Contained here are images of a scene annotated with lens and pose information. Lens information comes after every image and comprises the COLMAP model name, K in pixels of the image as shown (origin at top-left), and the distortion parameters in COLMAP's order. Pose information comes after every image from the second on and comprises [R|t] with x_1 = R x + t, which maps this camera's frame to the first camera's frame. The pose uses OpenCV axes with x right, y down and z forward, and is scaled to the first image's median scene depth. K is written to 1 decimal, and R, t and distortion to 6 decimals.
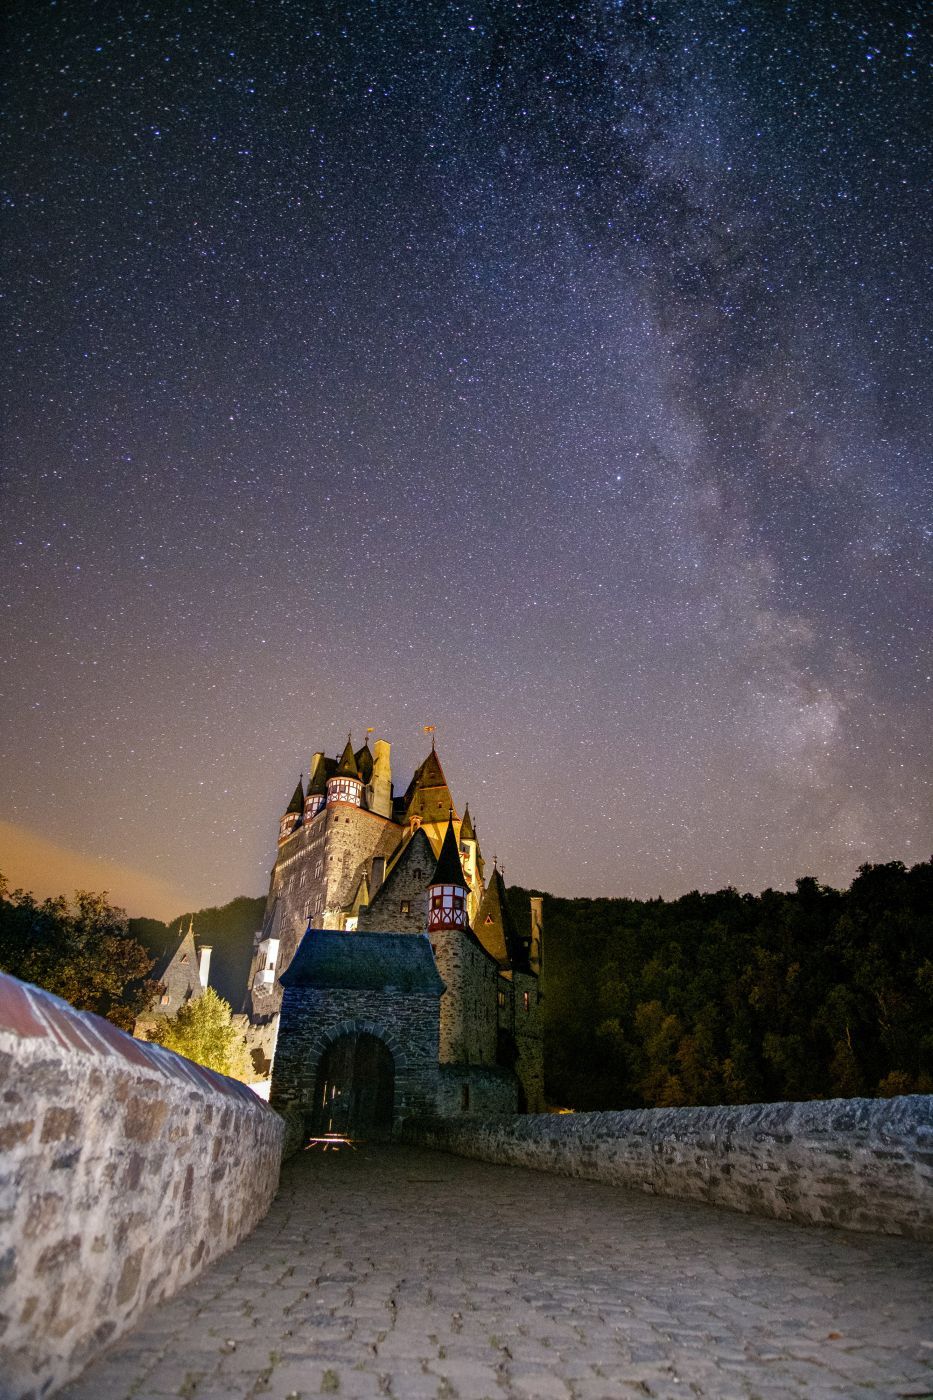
lens RADIAL K [[749.2, 0, 475.0], [0, 749.2, 695.1], [0, 0, 1]] dist [-0.030596, -0.000104]
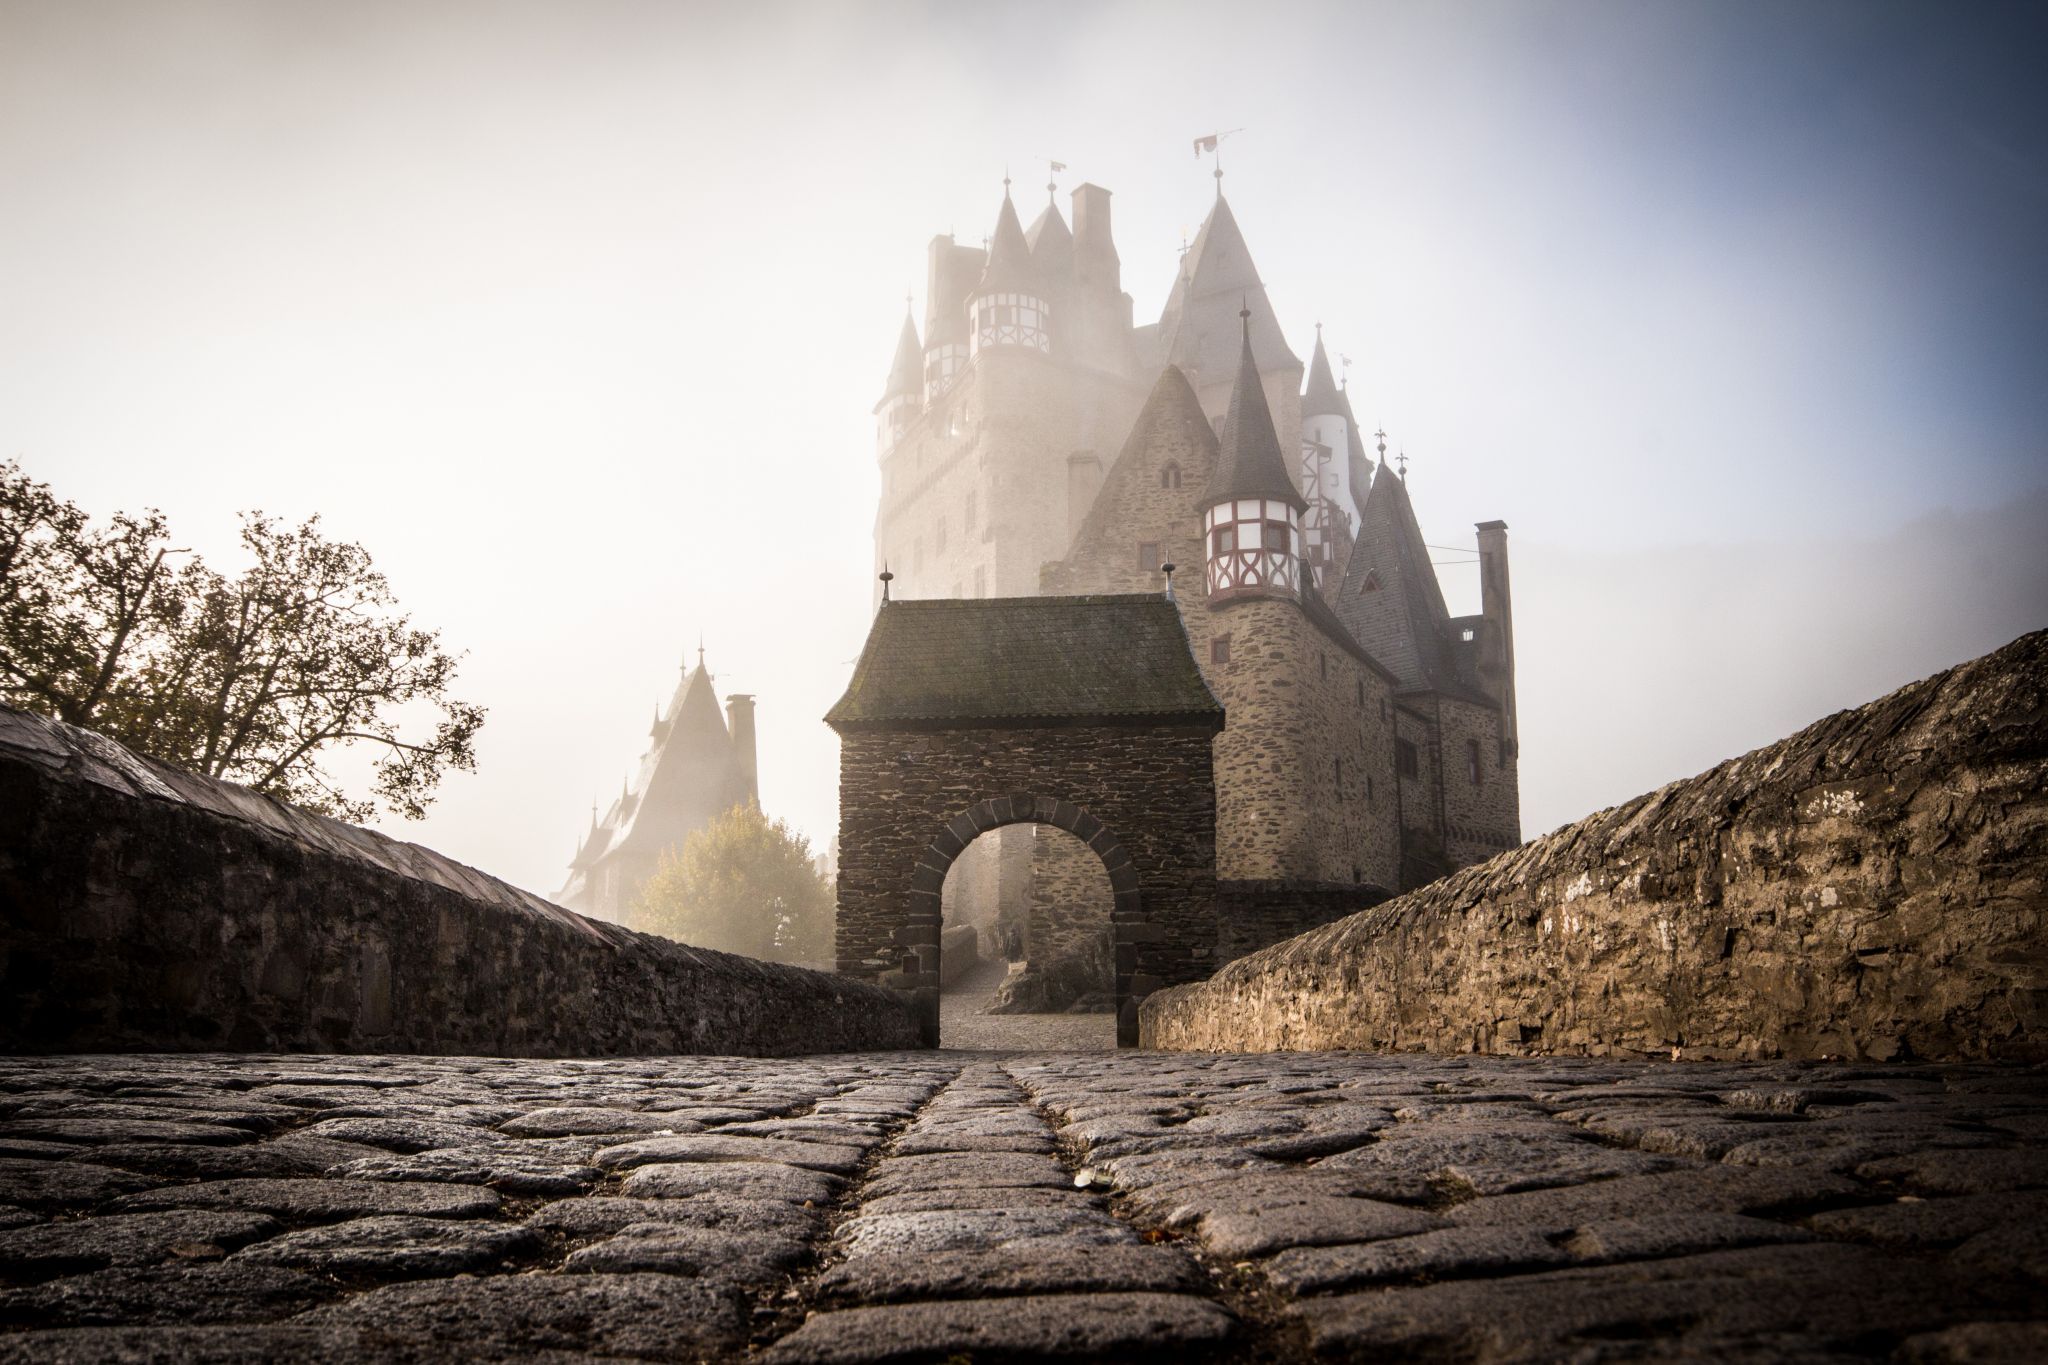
lens RADIAL K [[1772.3, 0, 1019.3], [0, 1772.3, 692.4], [0, 0, 1]] dist [-0.001929, 0.070115]
pose [[0.976834, -0.063390, -0.204392, 0.018382], [0.125235, 0.943821, 0.305808, 0.025182], [0.173524, -0.324321, 0.929895, 0.027809]]
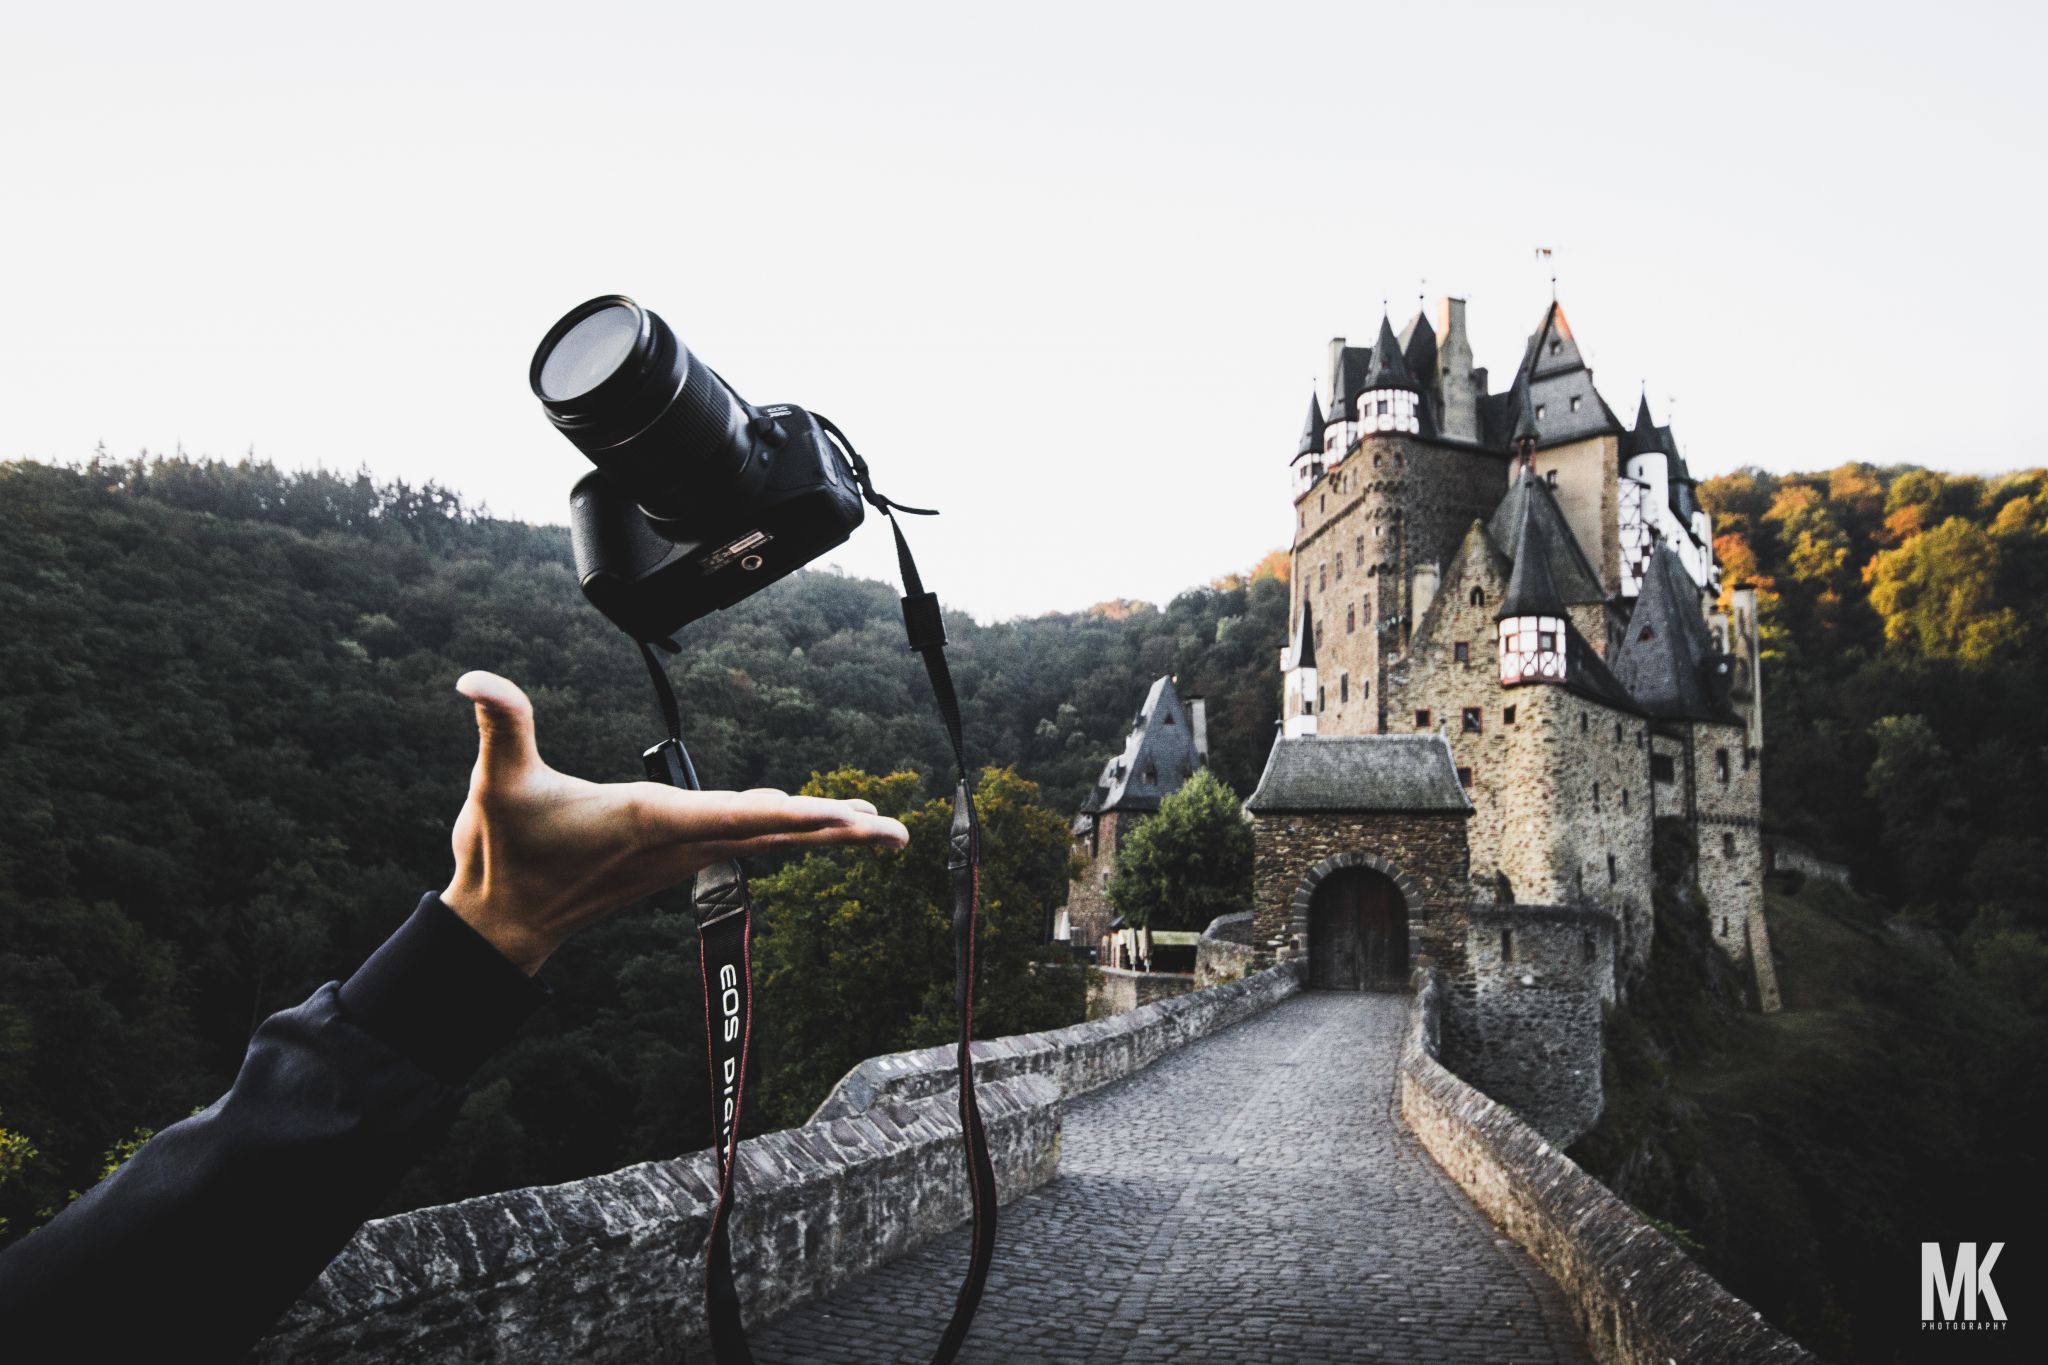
lens RADIAL K [[1497.0, 0, 1032.9], [0, 1497.0, 686.5], [0, 0, 1]] dist [-0.006628, 0.053532]
pose [[0.889337, -0.060145, -0.453279, 0.088171], [0.222431, 0.923021, 0.313936, -0.094718], [0.399504, -0.380019, 0.834255, -0.119098]]
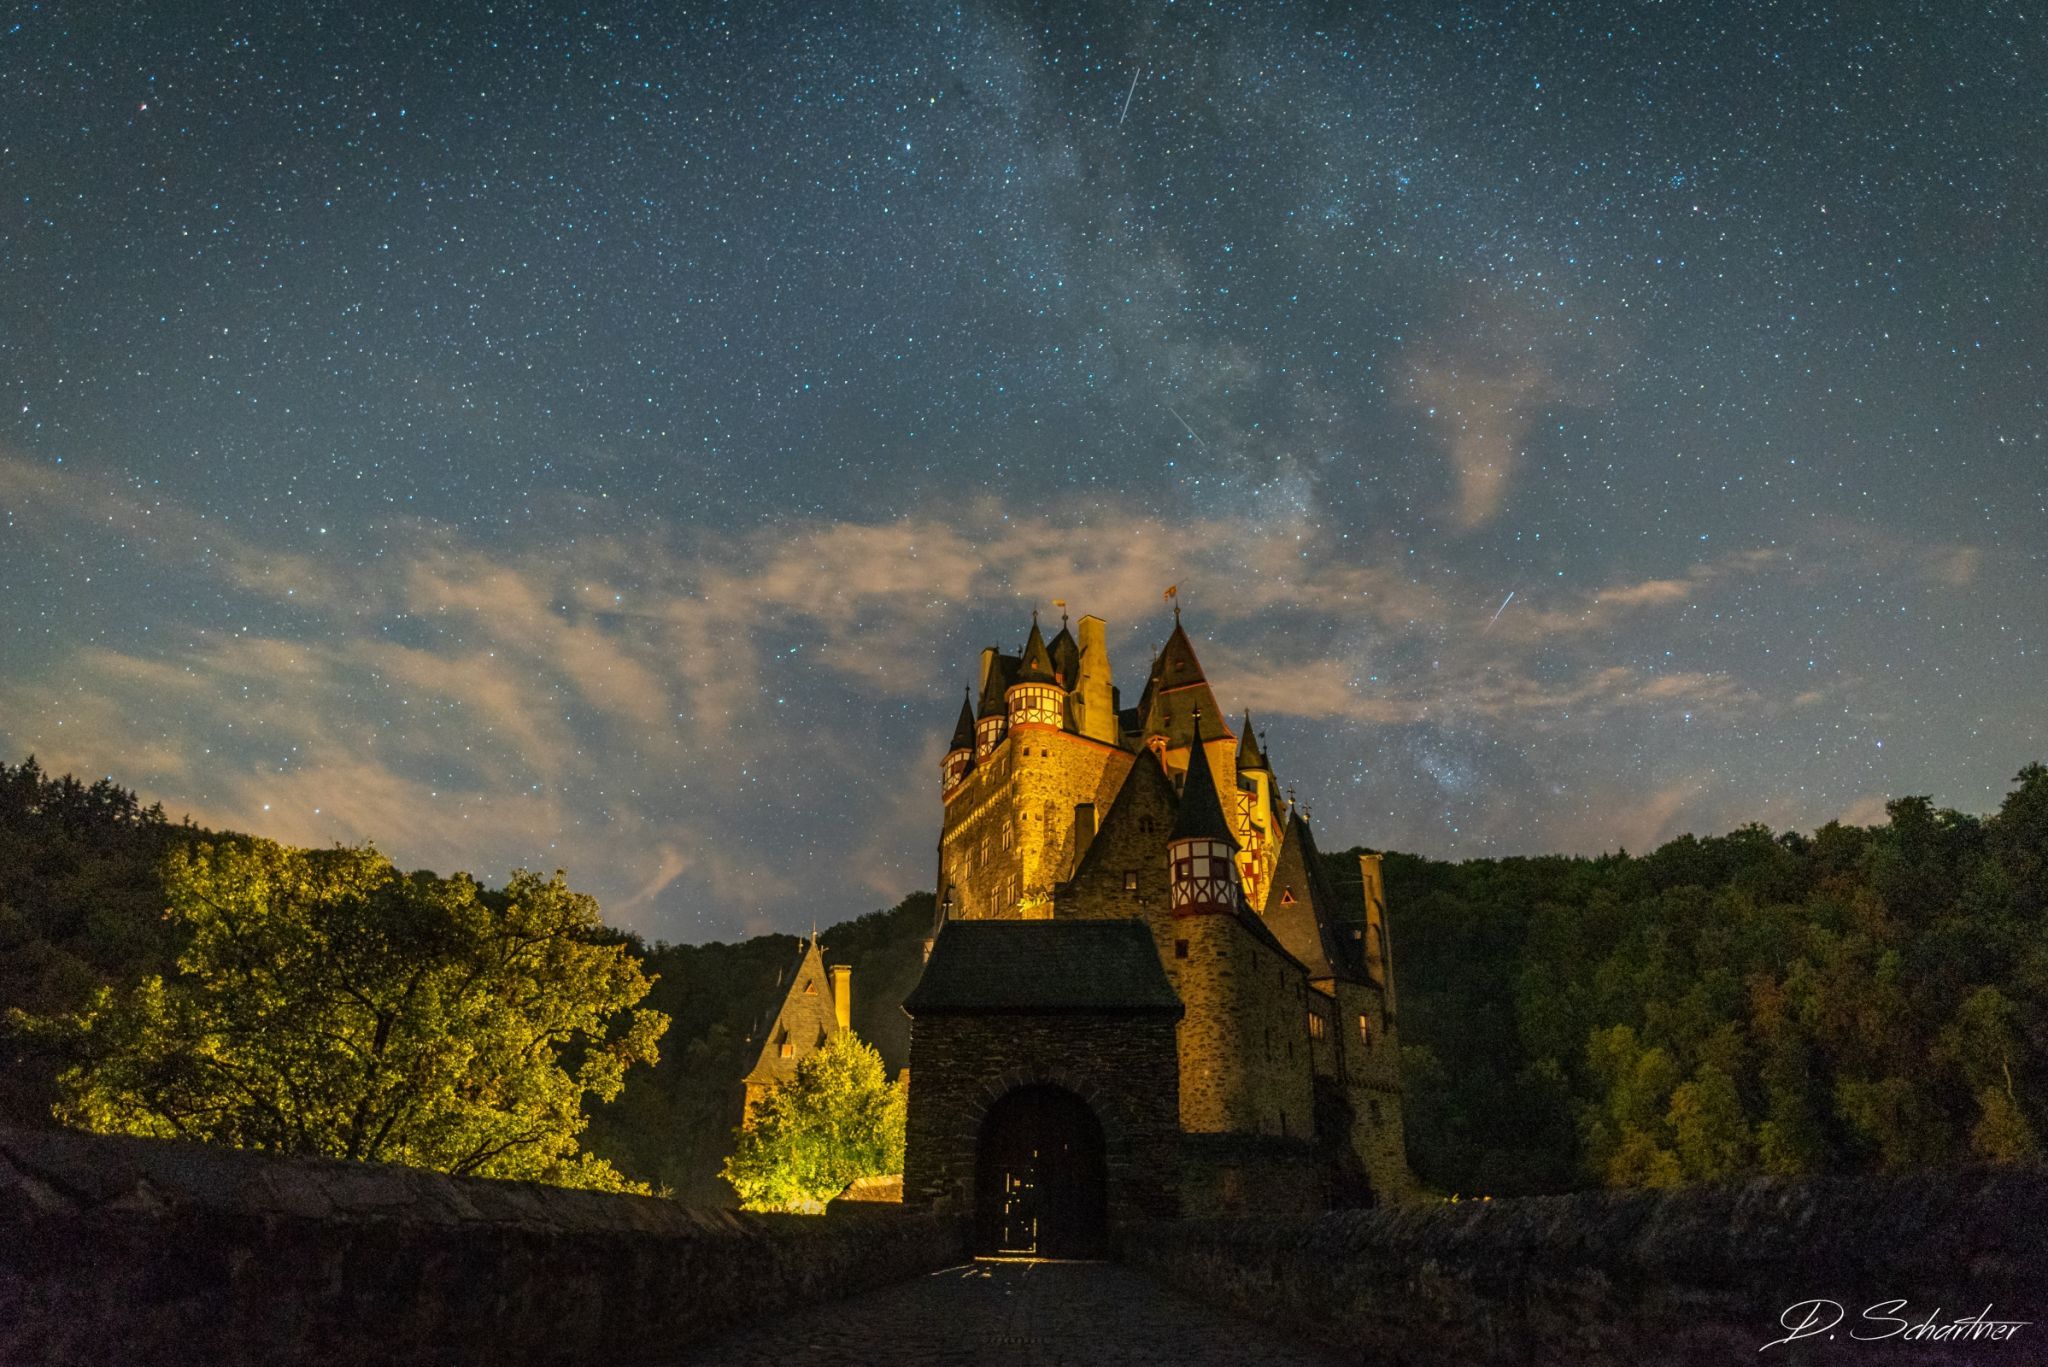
lens RADIAL K [[1241.8, 0, 1025.3], [0, 1241.8, 689.5], [0, 0, 1]] dist [-0.003589, -0.000267]
pose [[0.975686, -0.090650, -0.199548, 0.019738], [0.112422, 0.988554, 0.100611, 0.014357], [0.188144, -0.120599, 0.974709, 0.025220]]
